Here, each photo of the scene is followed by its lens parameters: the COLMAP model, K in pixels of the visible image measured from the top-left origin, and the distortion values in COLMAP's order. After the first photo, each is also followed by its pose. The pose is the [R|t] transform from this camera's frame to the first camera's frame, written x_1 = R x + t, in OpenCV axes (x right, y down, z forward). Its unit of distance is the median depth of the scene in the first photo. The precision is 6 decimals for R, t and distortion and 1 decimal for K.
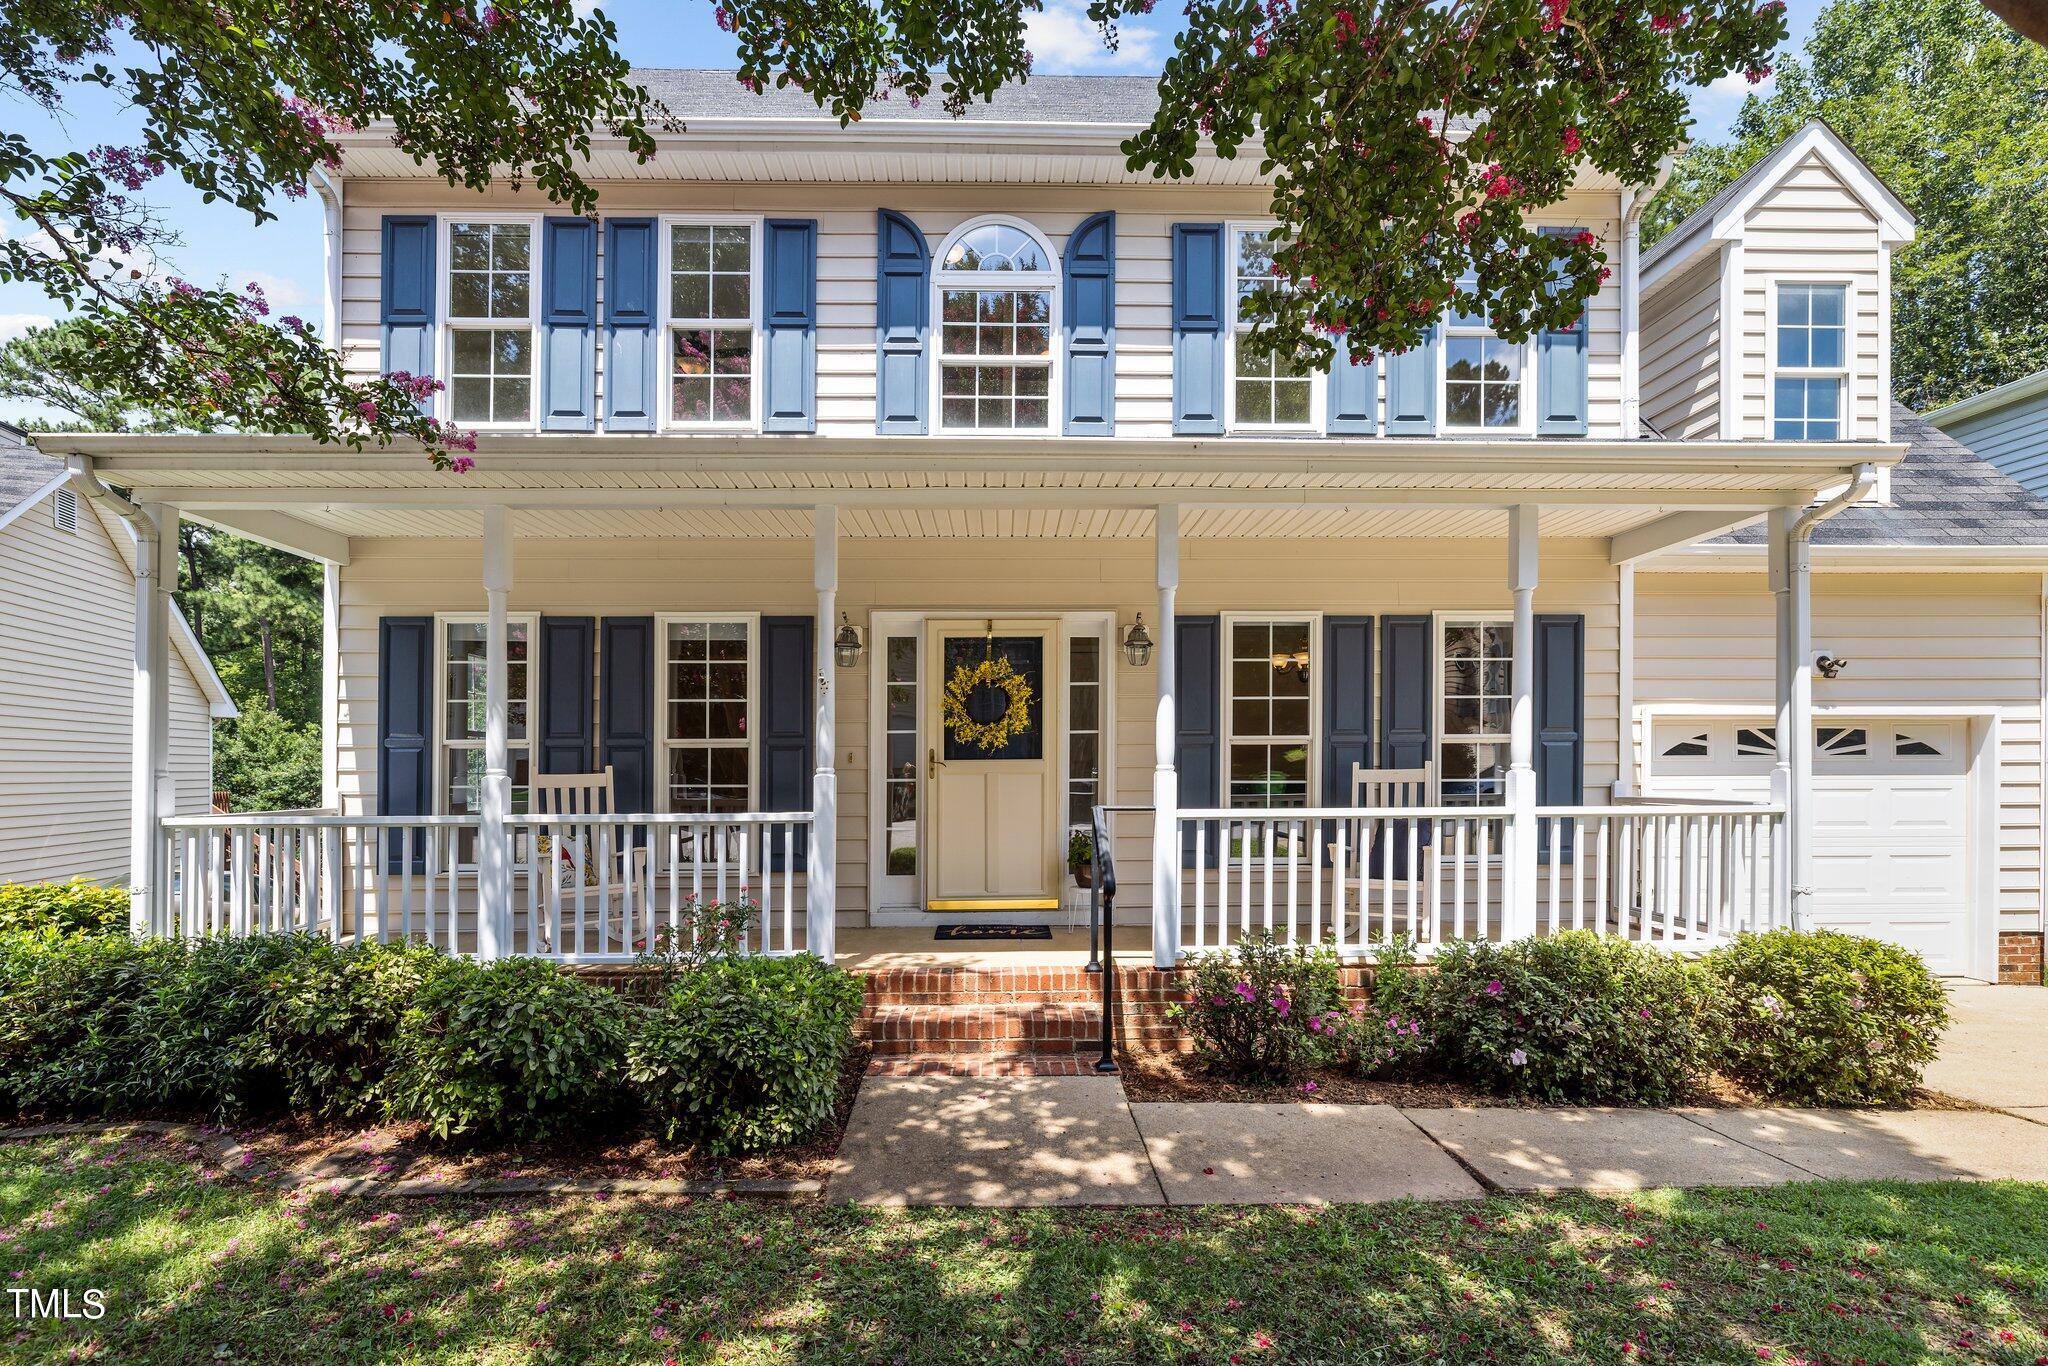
lens RADIAL K [[909.3, 0, 1025.2], [0, 909.3, 700.2], [0, 0, 1]] dist [-0.004363, 0.001392]
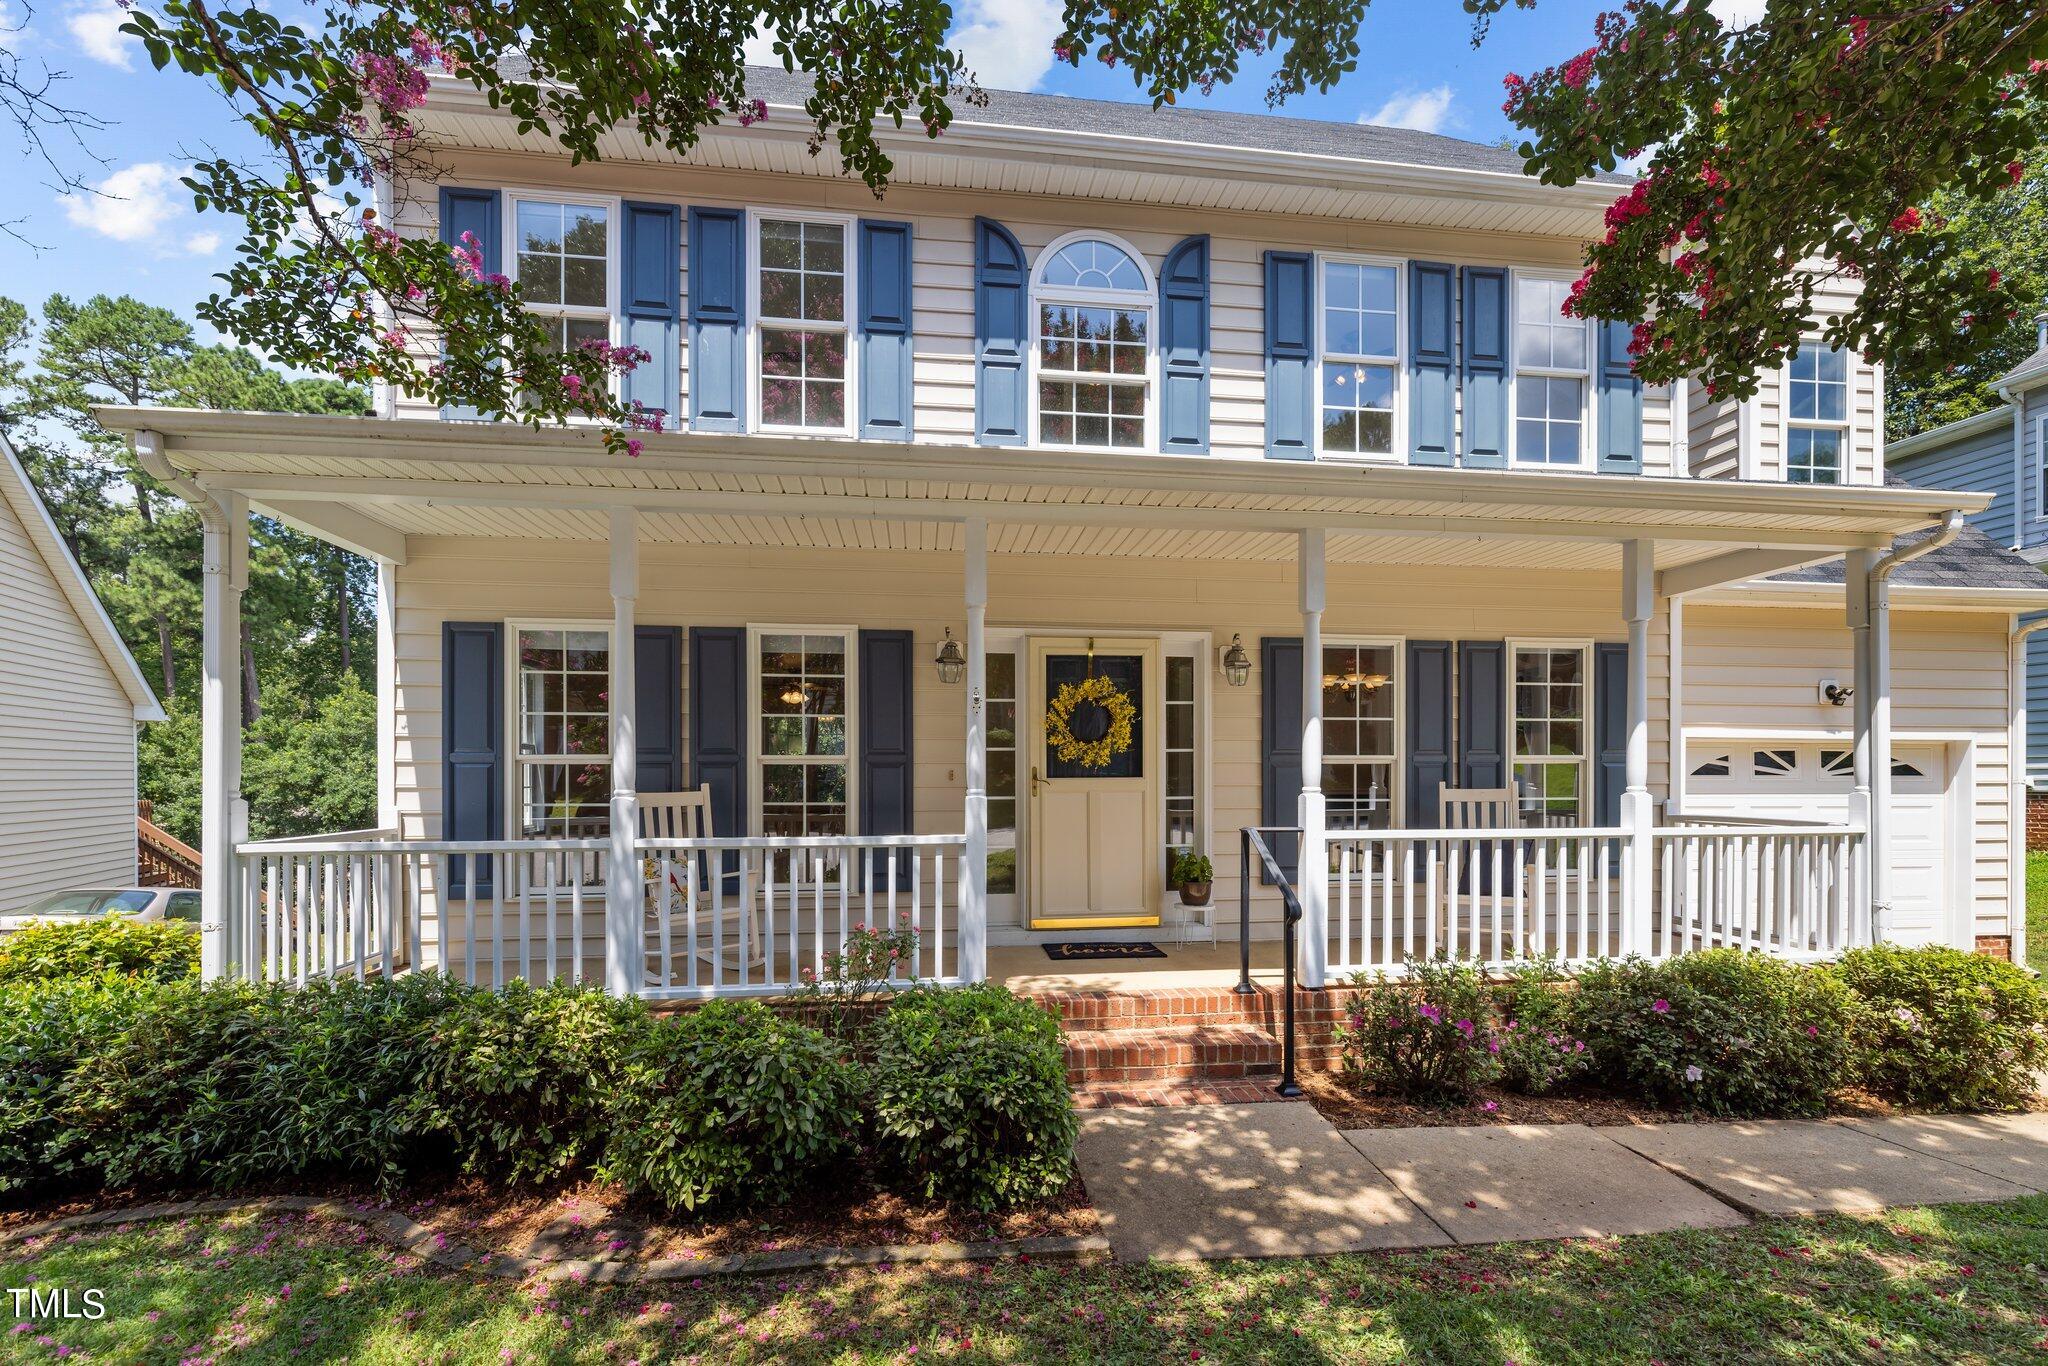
lens RADIAL K [[863.7, 0, 1027.7], [0, 863.7, 719.6], [0, 0, 1]] dist [0.003098, 0.000877]
pose [[0.995177, 0.010450, 0.097538, -0.209972], [-0.011572, 0.999873, 0.010942, -0.008664], [-0.097412, -0.012018, 0.995172, 0.063373]]
